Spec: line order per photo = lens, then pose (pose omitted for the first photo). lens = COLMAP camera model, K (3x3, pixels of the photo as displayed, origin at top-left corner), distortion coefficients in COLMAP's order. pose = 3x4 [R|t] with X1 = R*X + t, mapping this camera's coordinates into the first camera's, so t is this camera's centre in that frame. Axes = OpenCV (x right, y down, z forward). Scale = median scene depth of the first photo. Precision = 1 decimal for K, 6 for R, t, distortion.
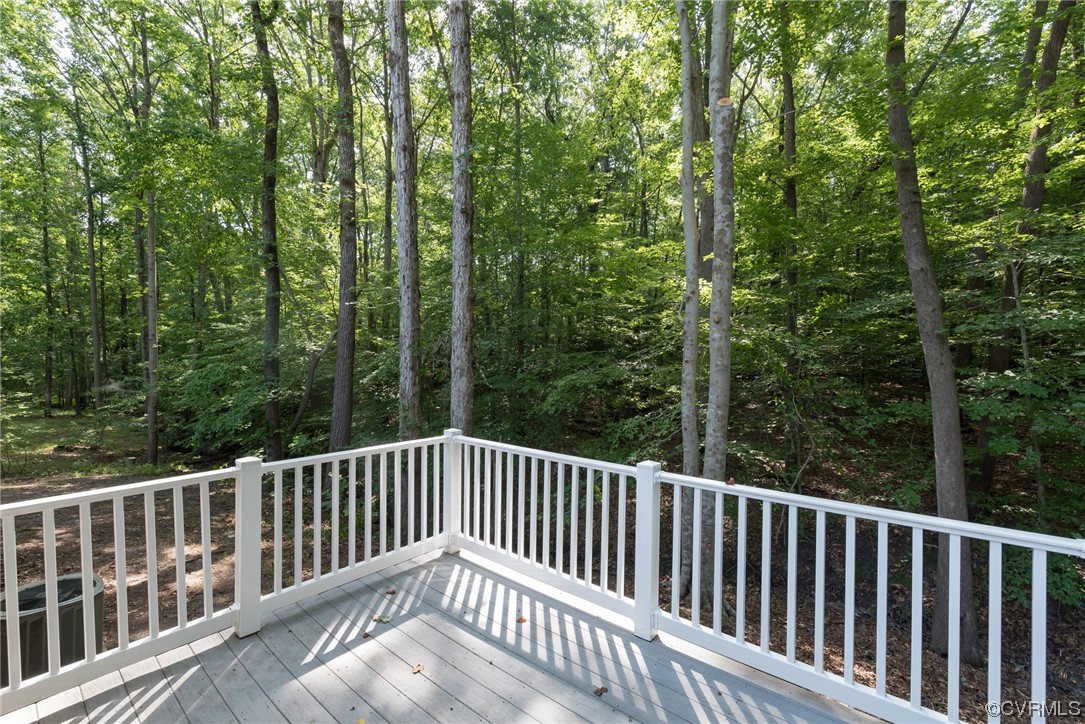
lens RADIAL K [[469.0, 0, 544.1], [0, 469.0, 363.4], [0, 0, 1]] dist [-0.000319, 0.000124]
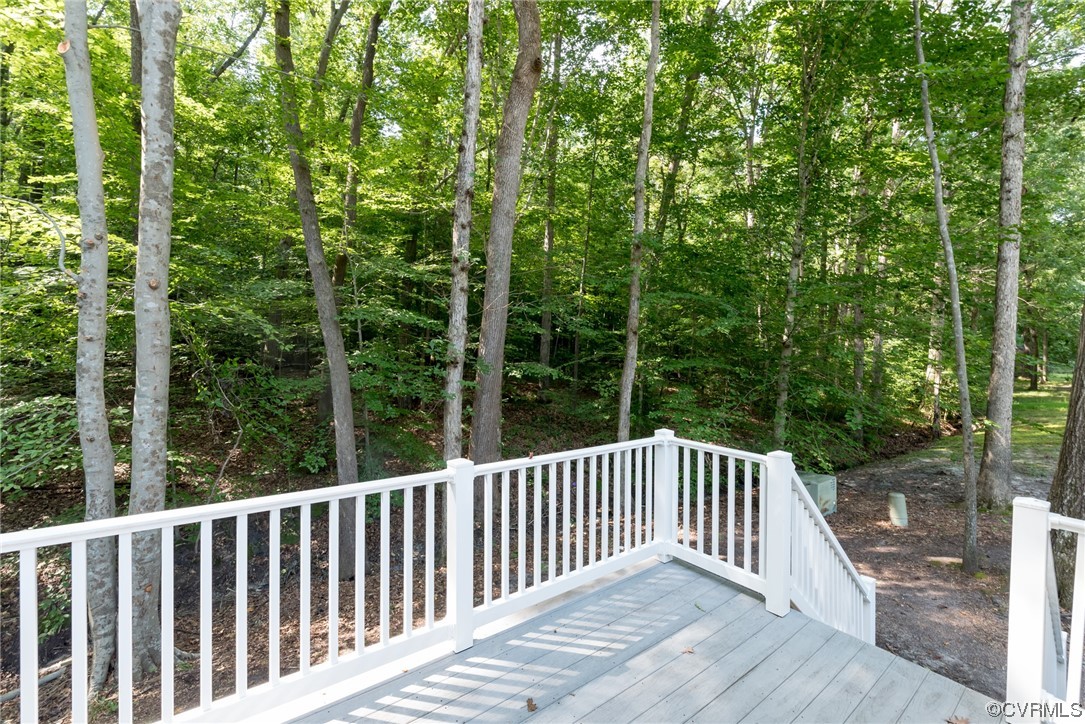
lens RADIAL K [[469.0, 0, 543.8], [0, 469.0, 363.0], [0, 0, 1]] dist [-0.000319, 0.000124]
pose [[0.203085, -0.030744, 0.978678, -0.234456], [-0.016773, 0.999251, 0.034871, -0.004996], [-0.979017, -0.023497, 0.202418, 0.244066]]
